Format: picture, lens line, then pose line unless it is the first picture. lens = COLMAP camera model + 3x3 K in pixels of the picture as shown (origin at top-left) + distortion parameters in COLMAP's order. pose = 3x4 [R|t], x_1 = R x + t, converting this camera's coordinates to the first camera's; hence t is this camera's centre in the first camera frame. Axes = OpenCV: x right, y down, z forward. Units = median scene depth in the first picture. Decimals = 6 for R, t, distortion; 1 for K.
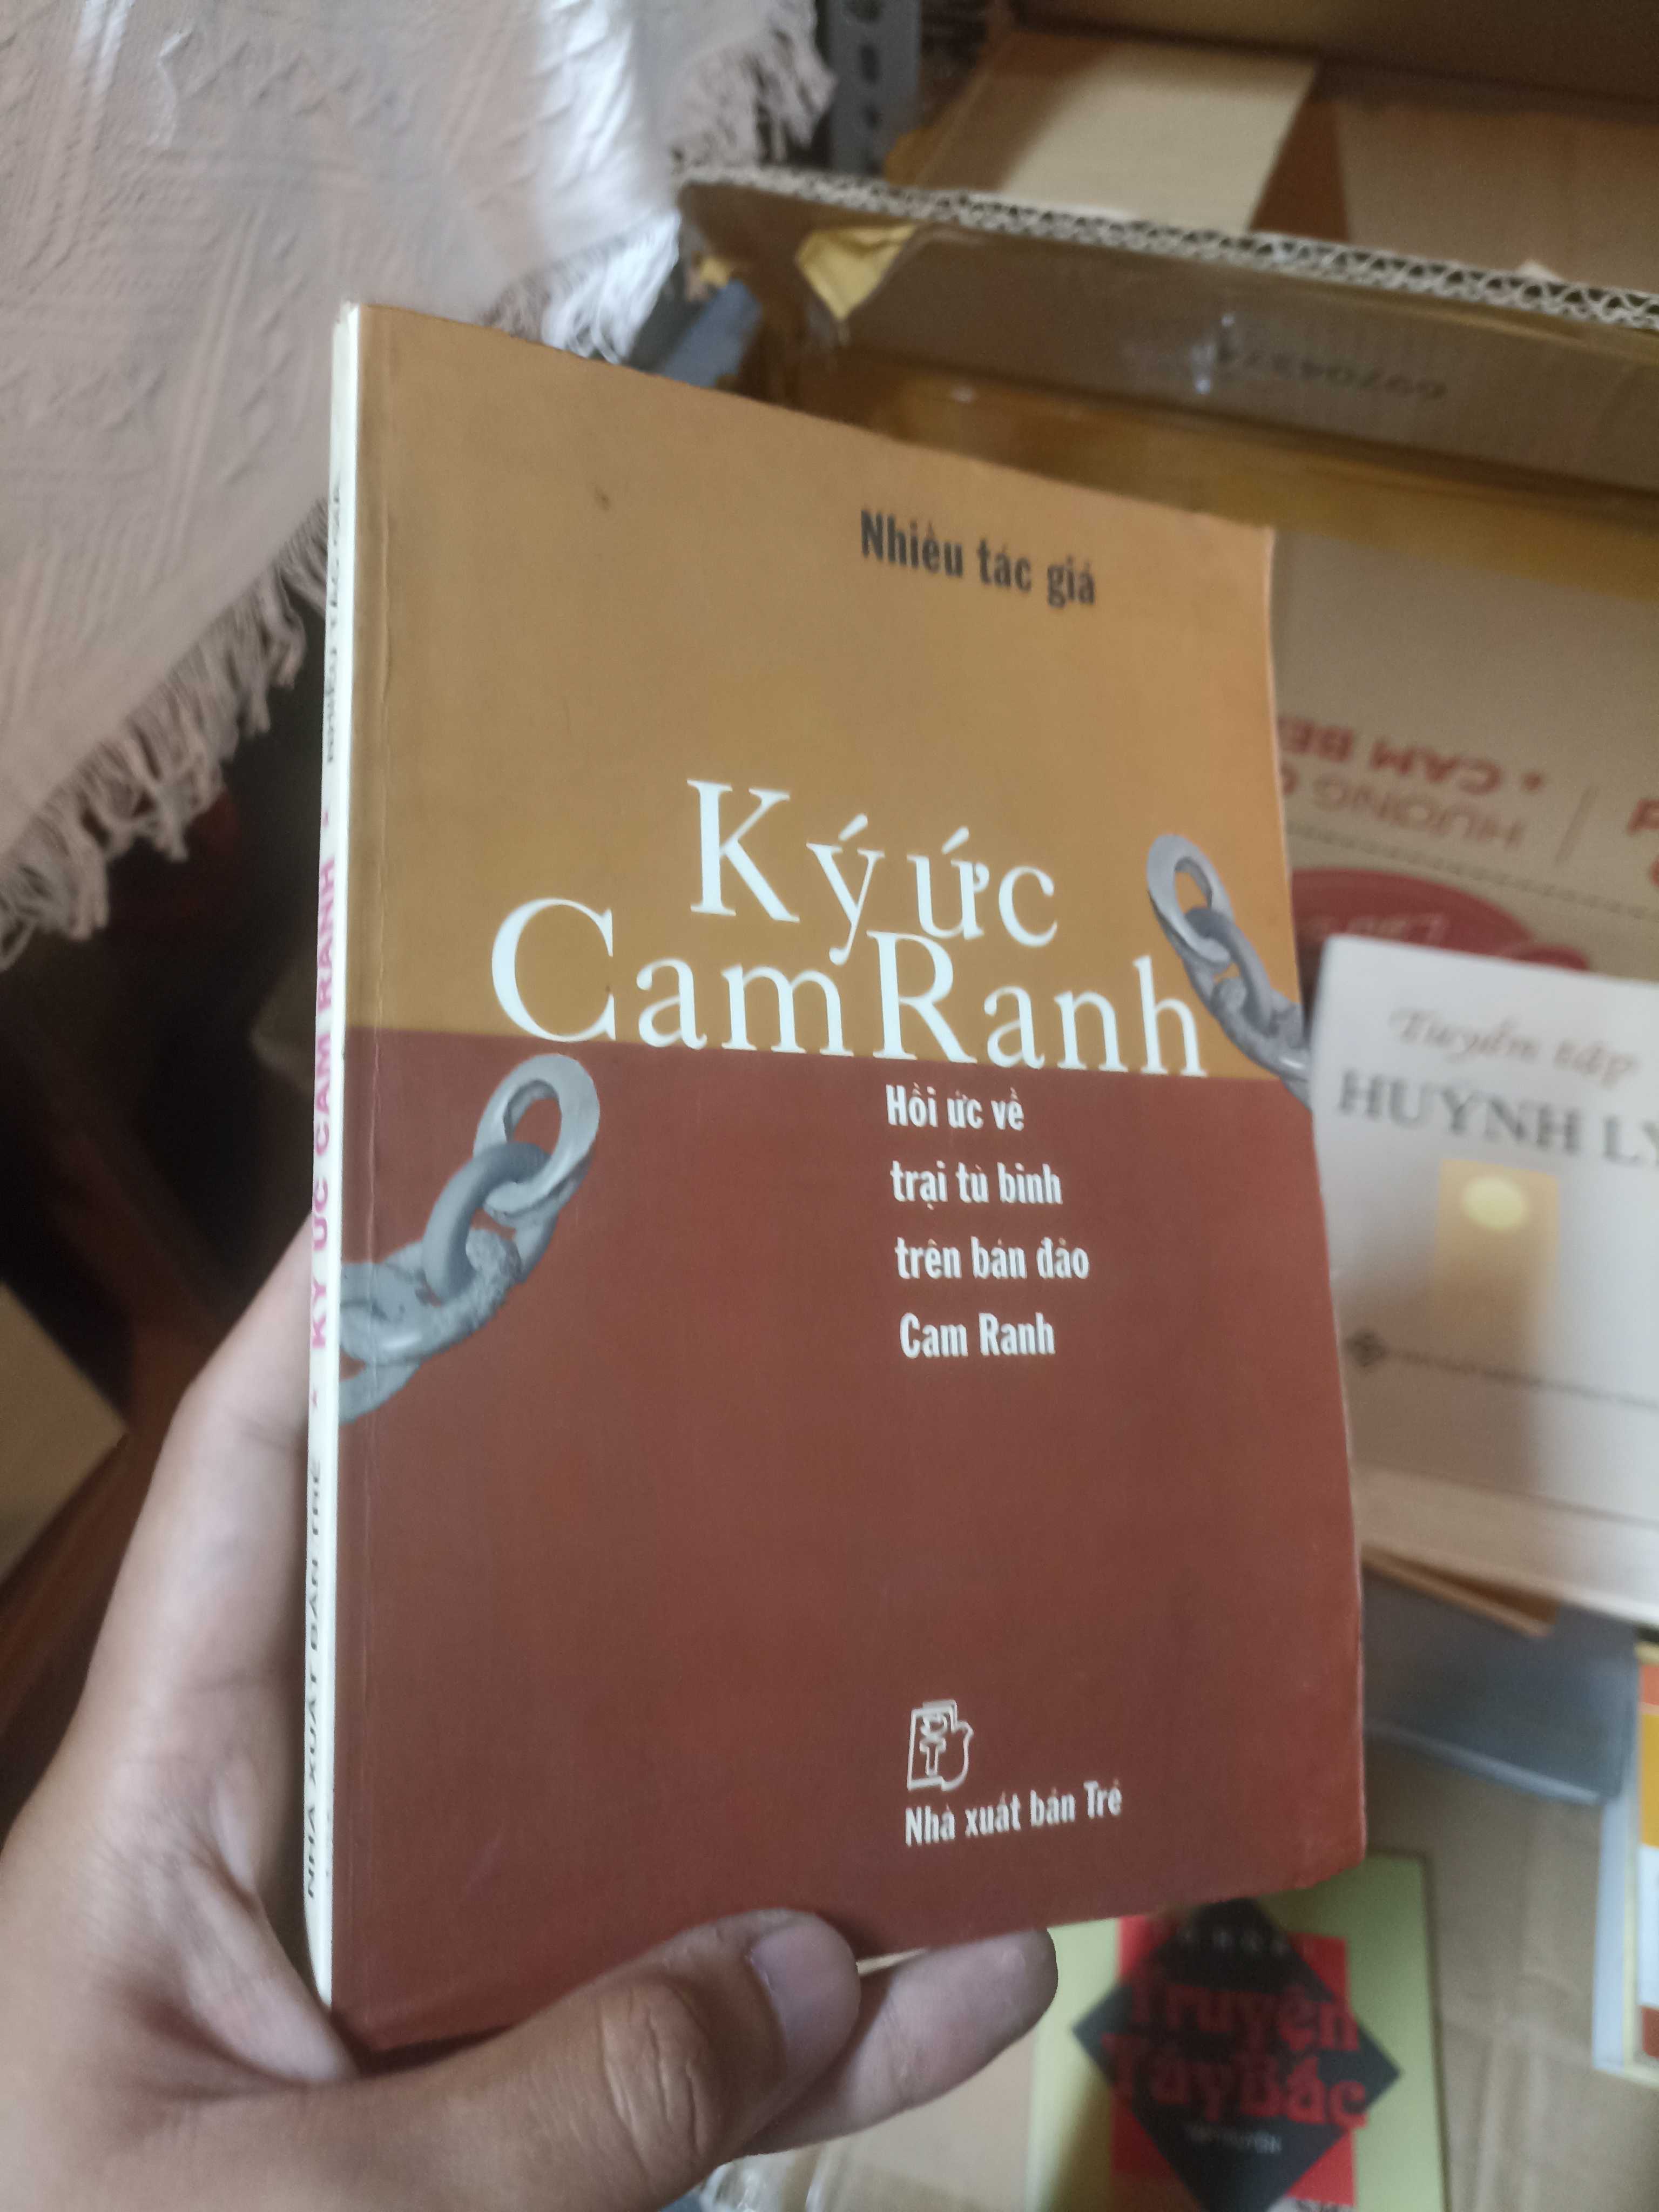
lens RADIAL K [[1853.9, 0, 824.8], [0, 1853.9, 1110.4], [0, 0, 1]] dist [-0.005973, 0.038505]
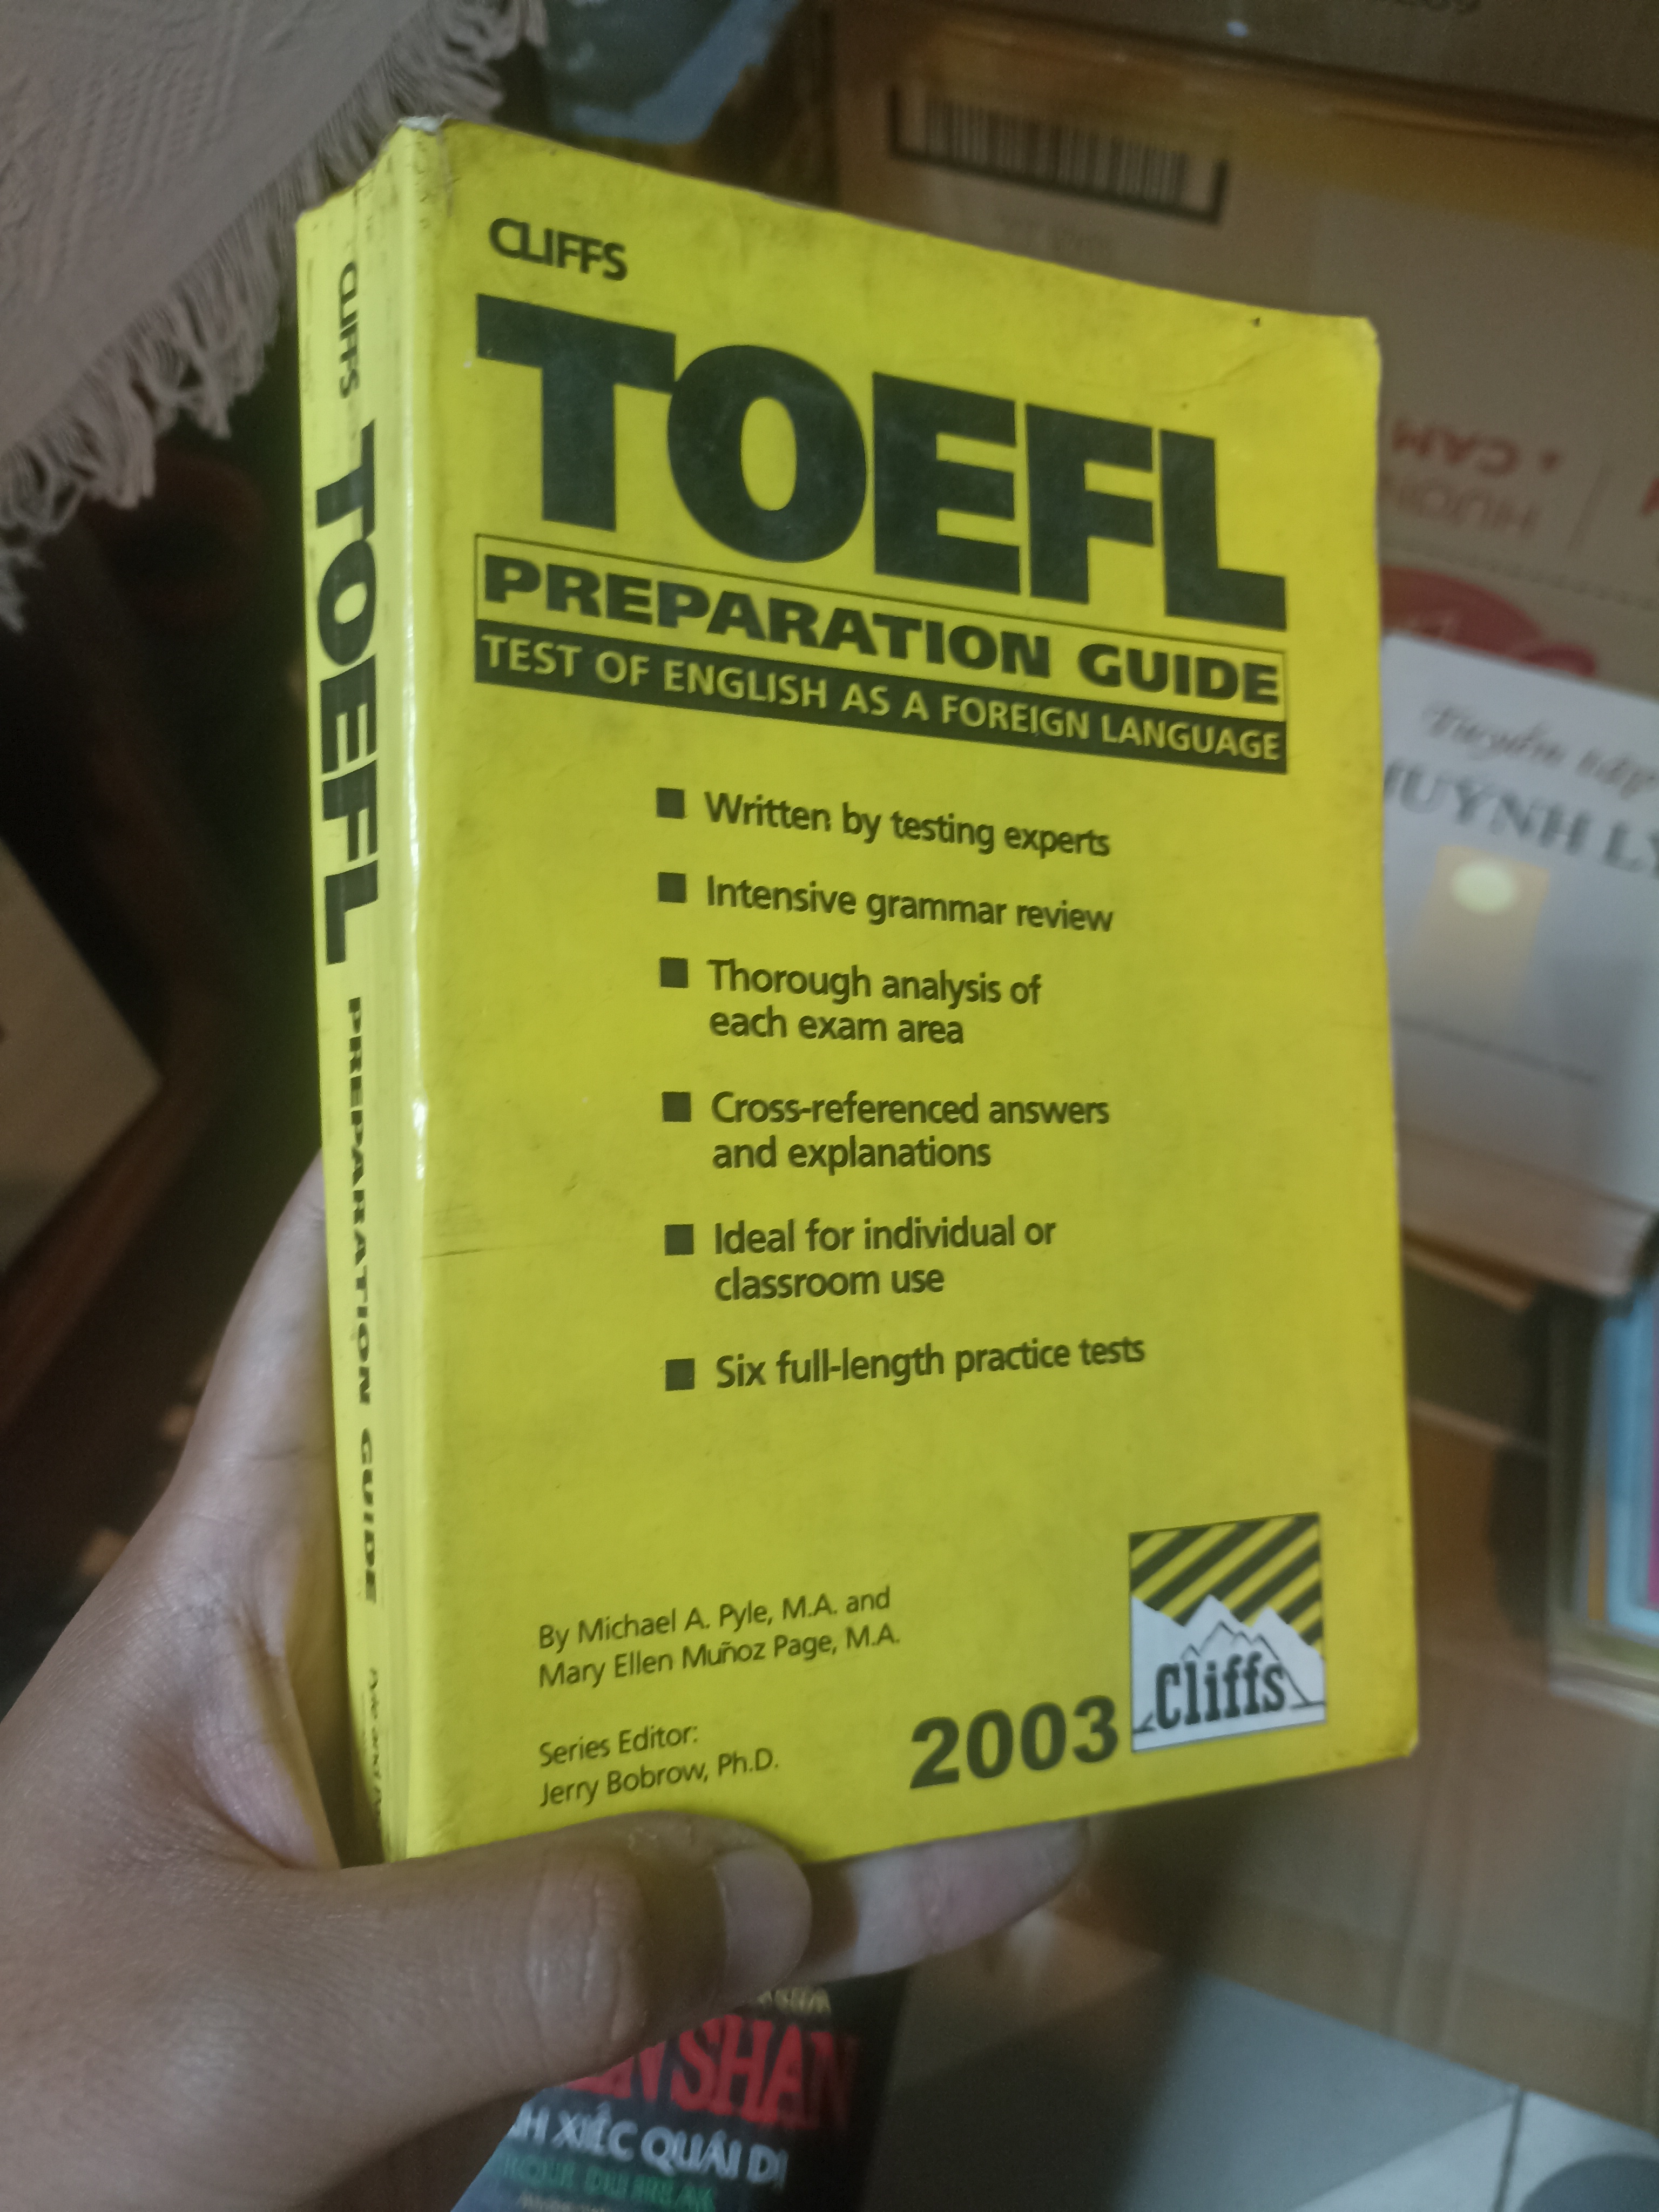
lens RADIAL K [[1853.9, 0, 824.5], [0, 1853.9, 1103.4], [0, 0, 1]] dist [-0.005973, 0.038505]
pose [[0.999792, 0.020336, 0.001317, -0.011111], [-0.020379, 0.997744, 0.063967, 0.160578], [-0.000013, -0.063980, 0.997951, -0.045614]]
